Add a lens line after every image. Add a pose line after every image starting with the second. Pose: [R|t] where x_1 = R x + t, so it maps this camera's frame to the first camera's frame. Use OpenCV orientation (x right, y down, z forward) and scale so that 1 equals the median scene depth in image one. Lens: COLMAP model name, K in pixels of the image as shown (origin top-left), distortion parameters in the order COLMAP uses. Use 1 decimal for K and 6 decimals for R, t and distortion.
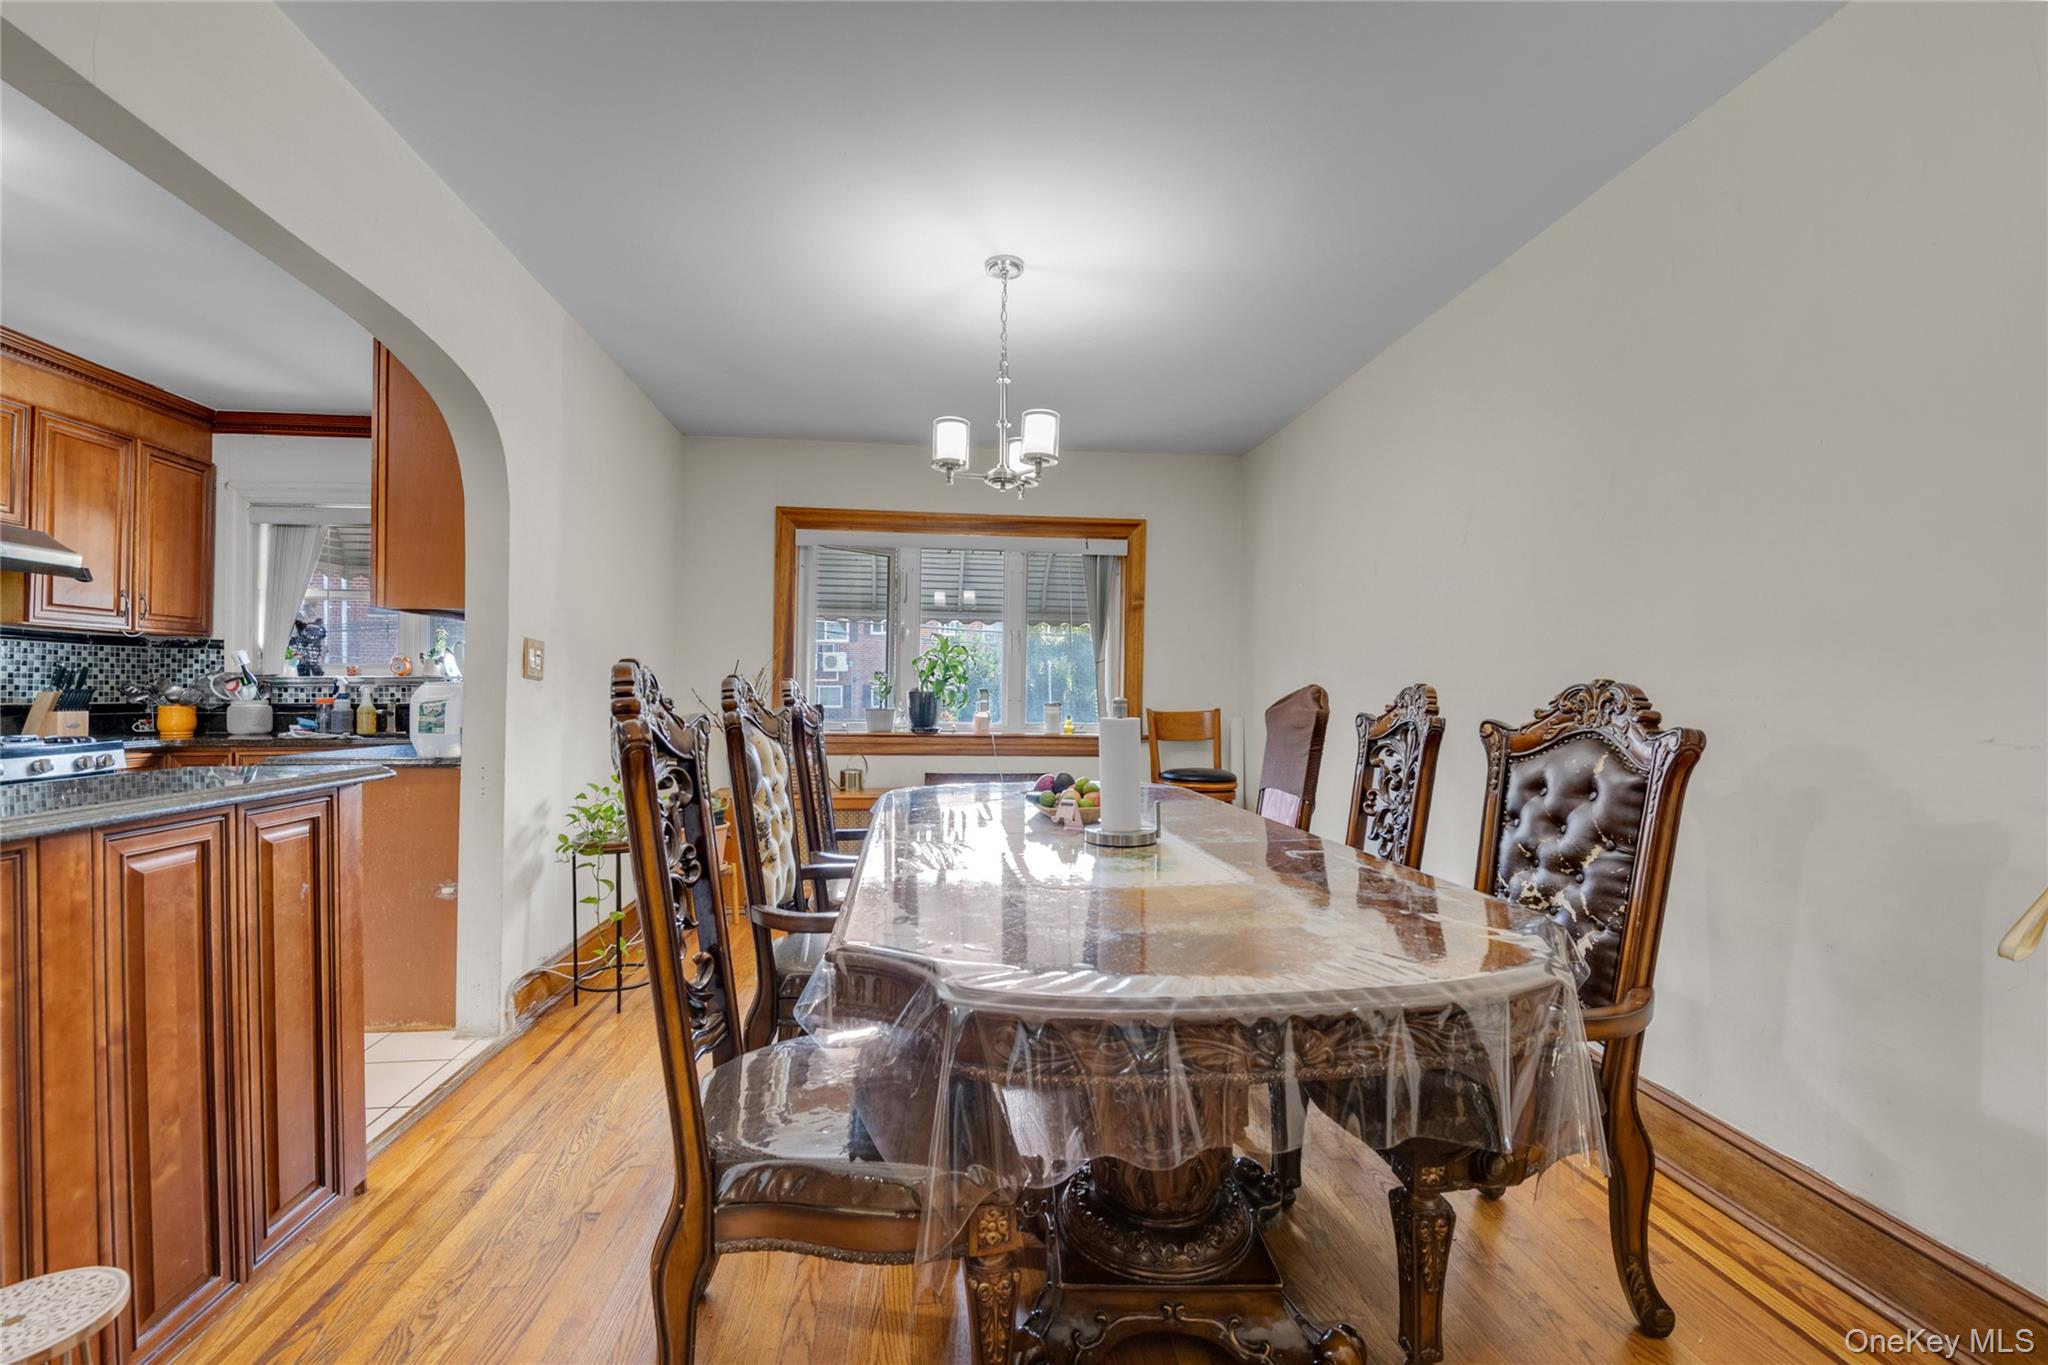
lens RADIAL K [[826.1, 0, 1016.1], [0, 826.1, 676.3], [0, 0, 1]] dist [-0.009854, -0.000845]
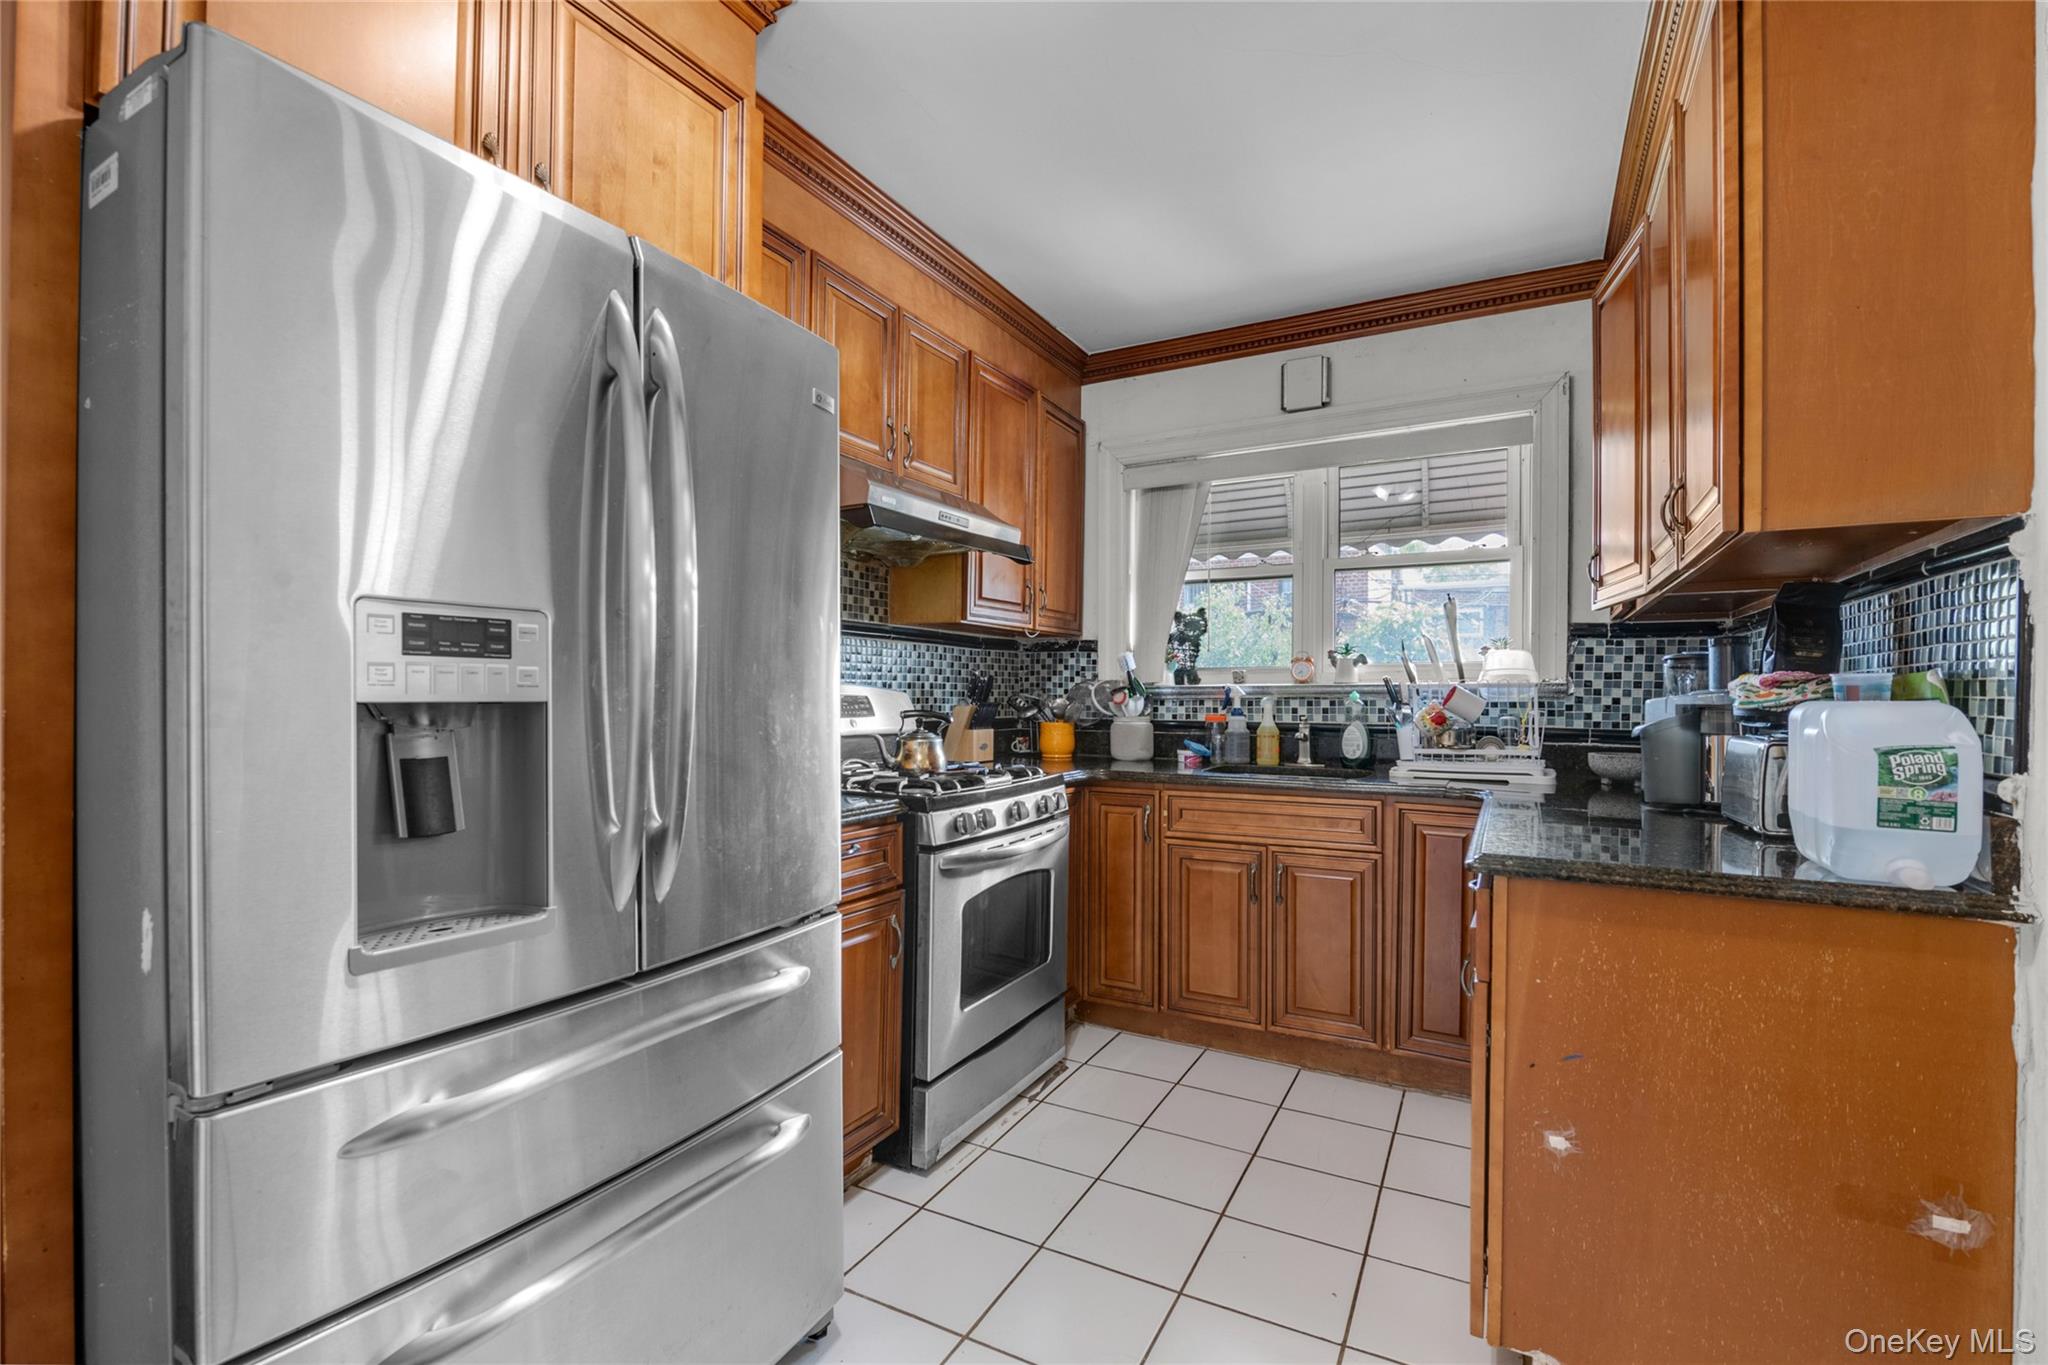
lens RADIAL K [[890.3, 0, 1020.6], [0, 890.3, 698.8], [0, 0, 1]] dist [-0.007844, -0.000840]
pose [[0.805785, 0.005162, -0.592186, -0.509786], [0.007233, 0.999802, 0.018557, -0.003605], [0.592164, -0.019236, 0.805588, 0.249779]]
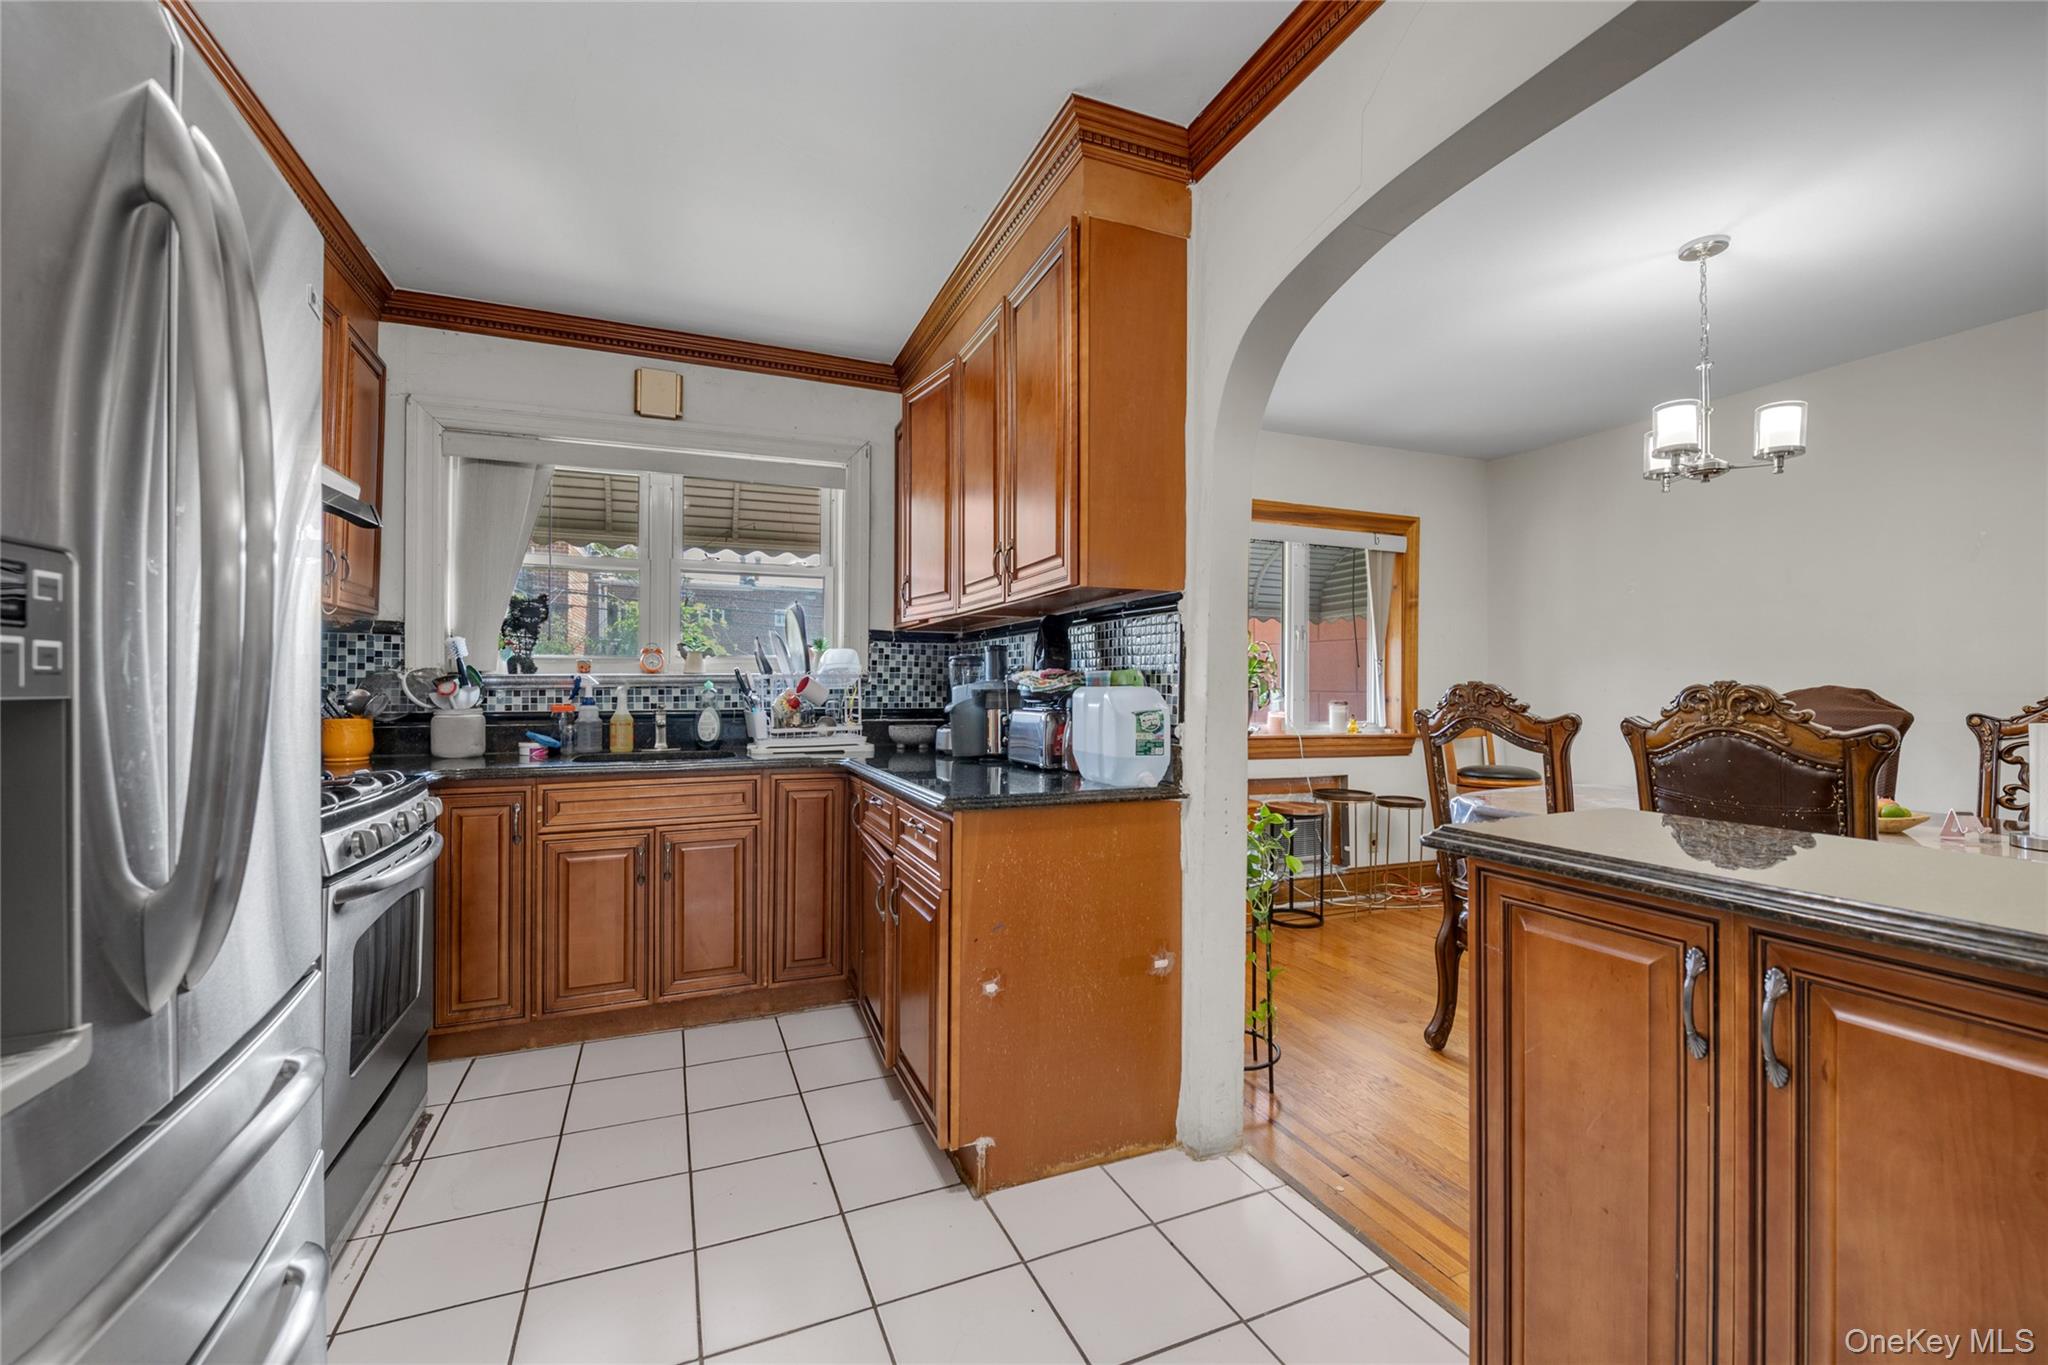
lens RADIAL K [[826.1, 0, 1018.5], [0, 826.1, 681.3], [0, 0, 1]] dist [-0.009854, -0.000845]
pose [[0.966456, 0.000228, 0.256833, -0.641785], [-0.003592, 0.999914, 0.012632, -0.004426], [-0.256808, -0.013131, 0.966373, 0.193989]]
